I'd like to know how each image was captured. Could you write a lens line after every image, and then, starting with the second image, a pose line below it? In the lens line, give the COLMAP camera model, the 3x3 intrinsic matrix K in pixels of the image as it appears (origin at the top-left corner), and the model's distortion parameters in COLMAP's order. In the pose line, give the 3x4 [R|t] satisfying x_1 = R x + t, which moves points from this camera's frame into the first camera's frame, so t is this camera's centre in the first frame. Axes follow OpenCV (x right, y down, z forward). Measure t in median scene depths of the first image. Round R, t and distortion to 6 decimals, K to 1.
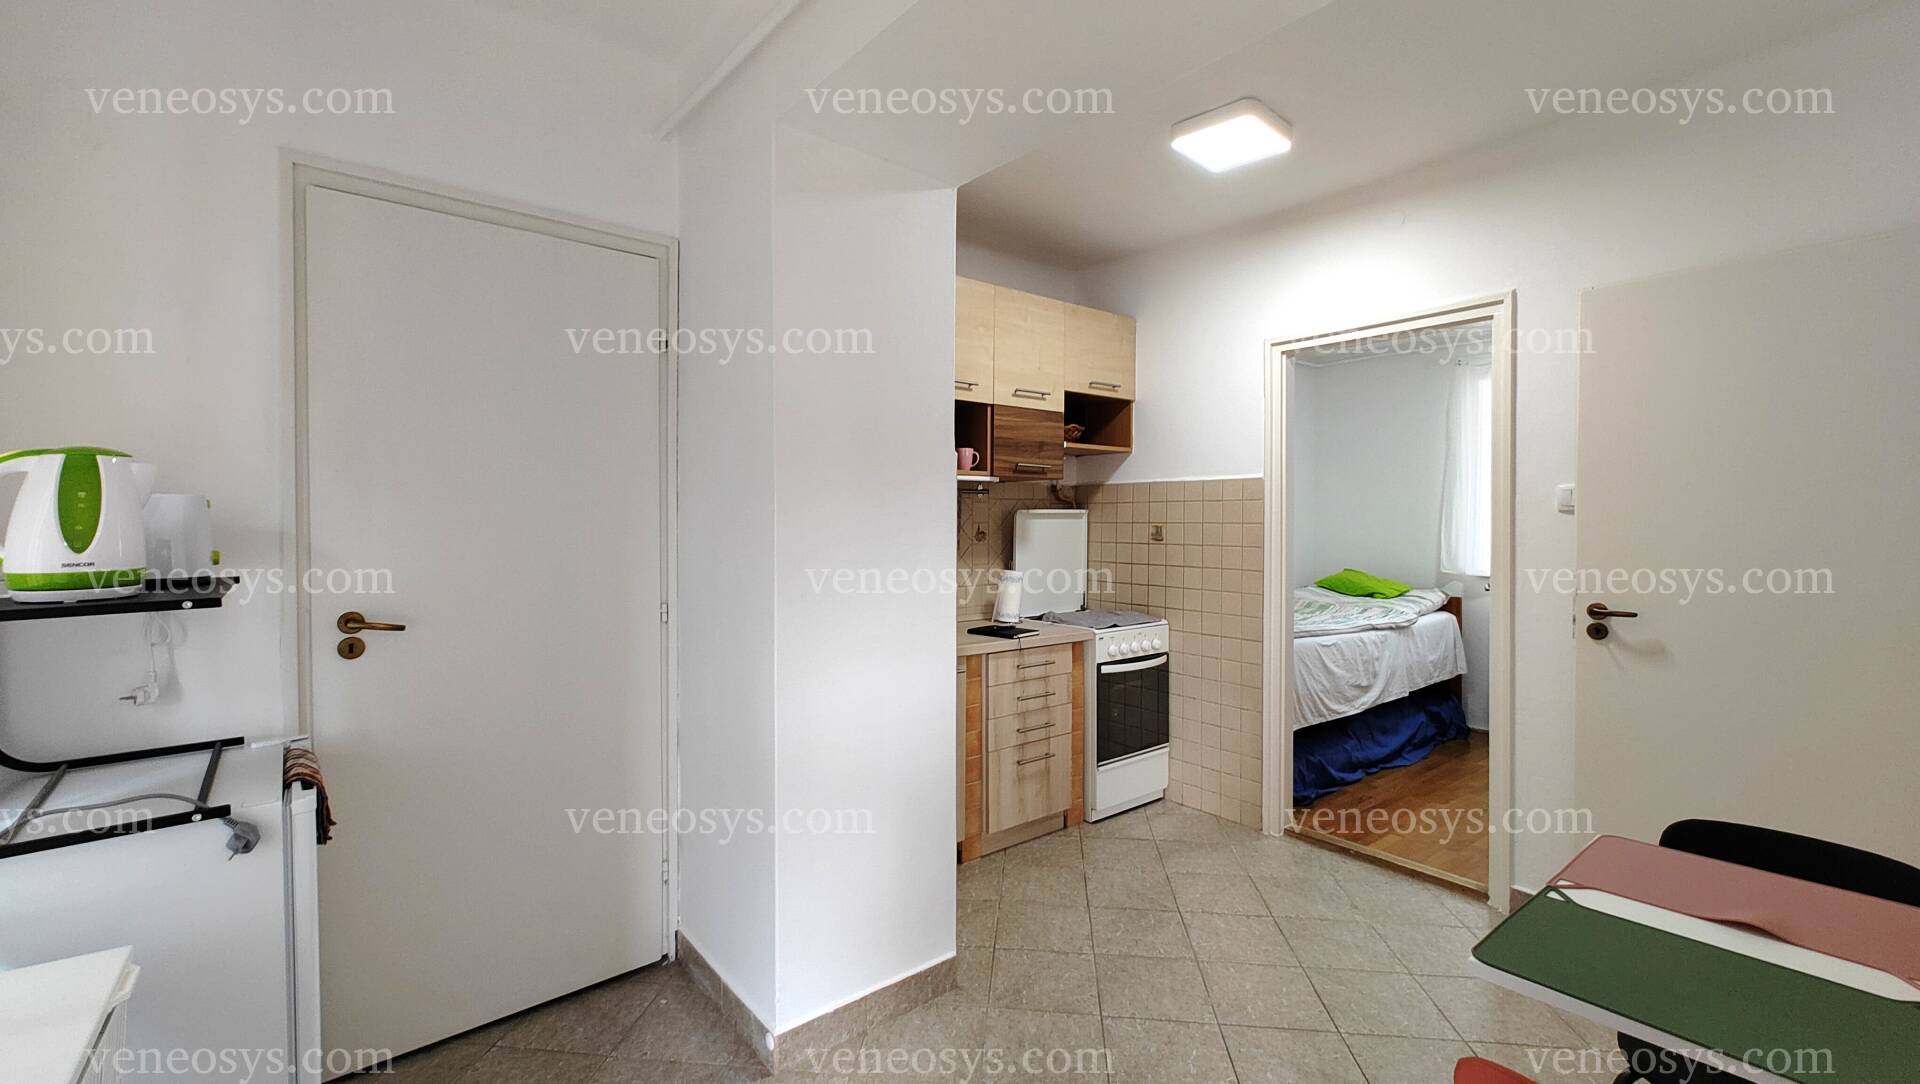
lens RADIAL K [[812.3, 0, 947.7], [0, 812.3, 534.7], [0, 0, 1]] dist [0.001301, -0.000051]
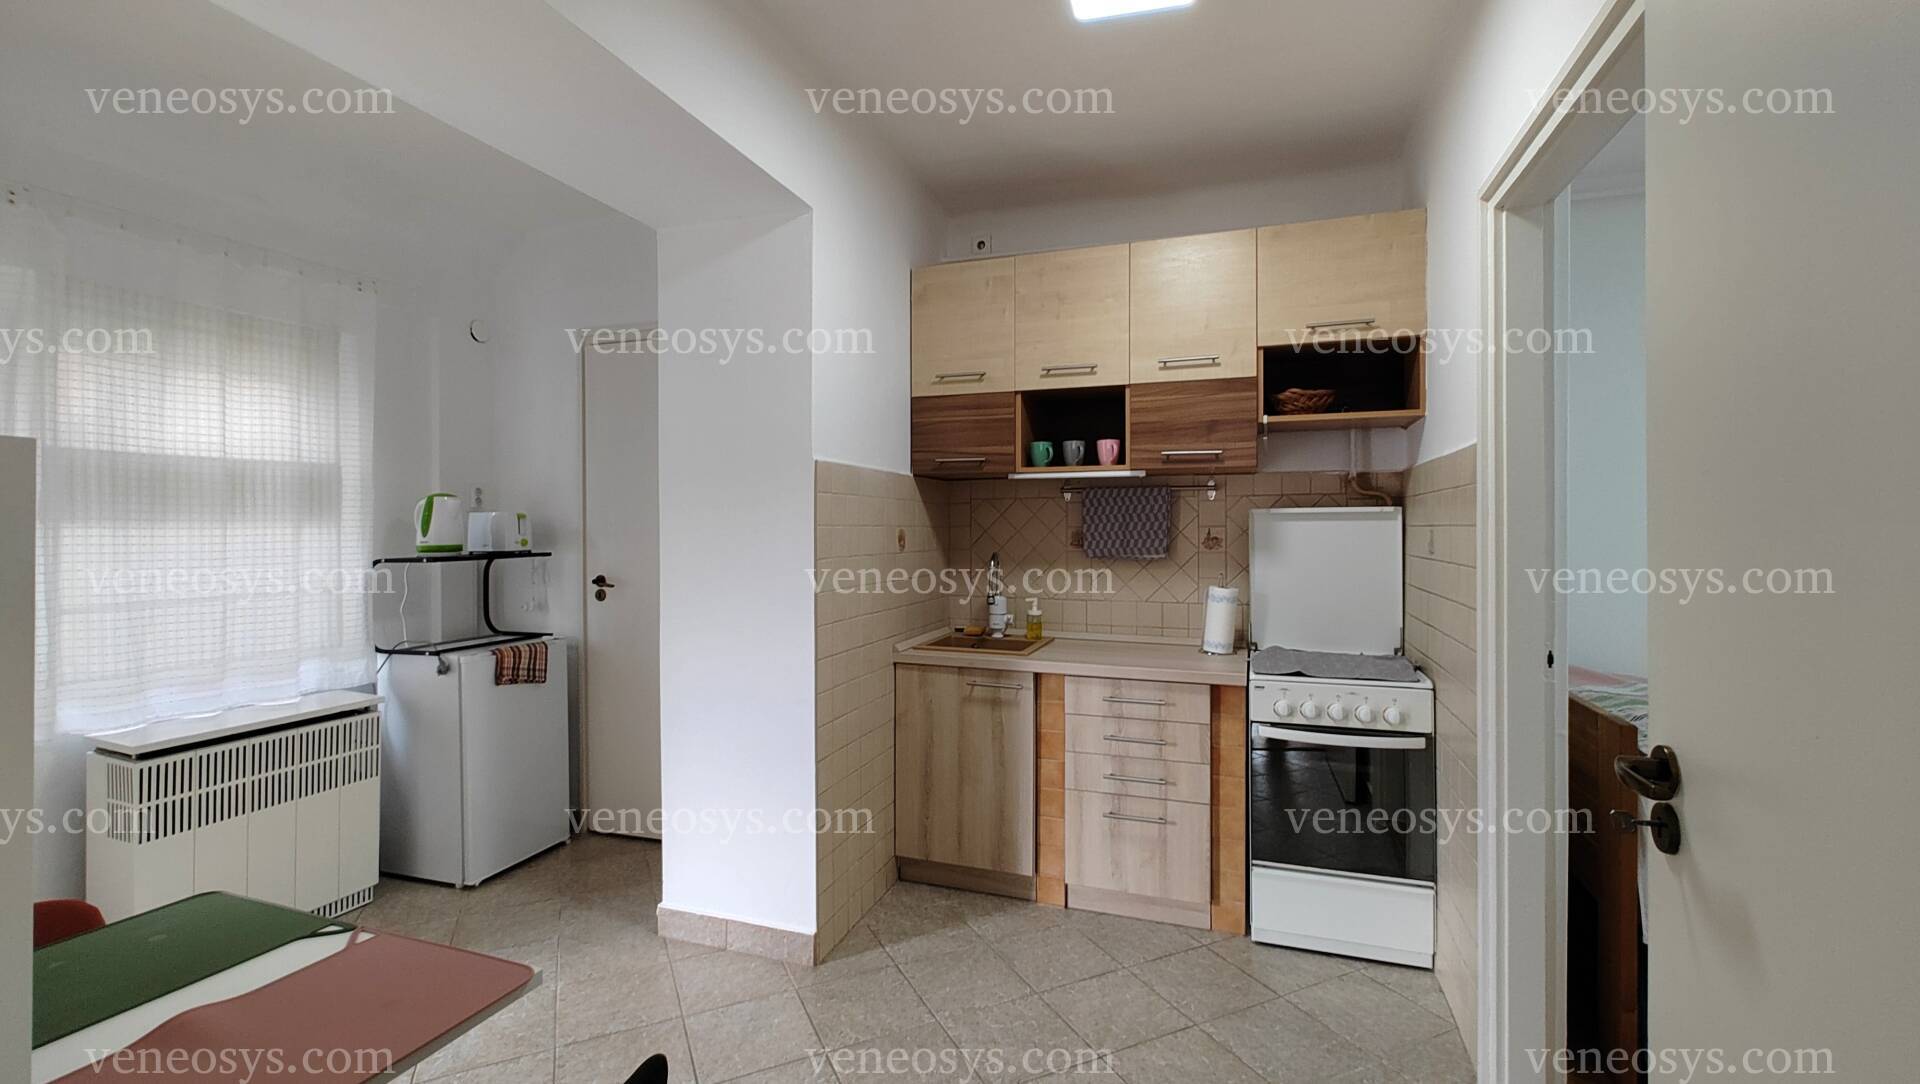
lens RADIAL K [[812.3, 0, 943.3], [0, 812.3, 531.1], [0, 0, 1]] dist [0.001301, -0.000051]
pose [[0.513589, -0.000091, -0.858036, 0.645617], [-0.013473, 0.999876, -0.008171, 0.000307], [0.857930, 0.015757, 0.513524, 0.383847]]
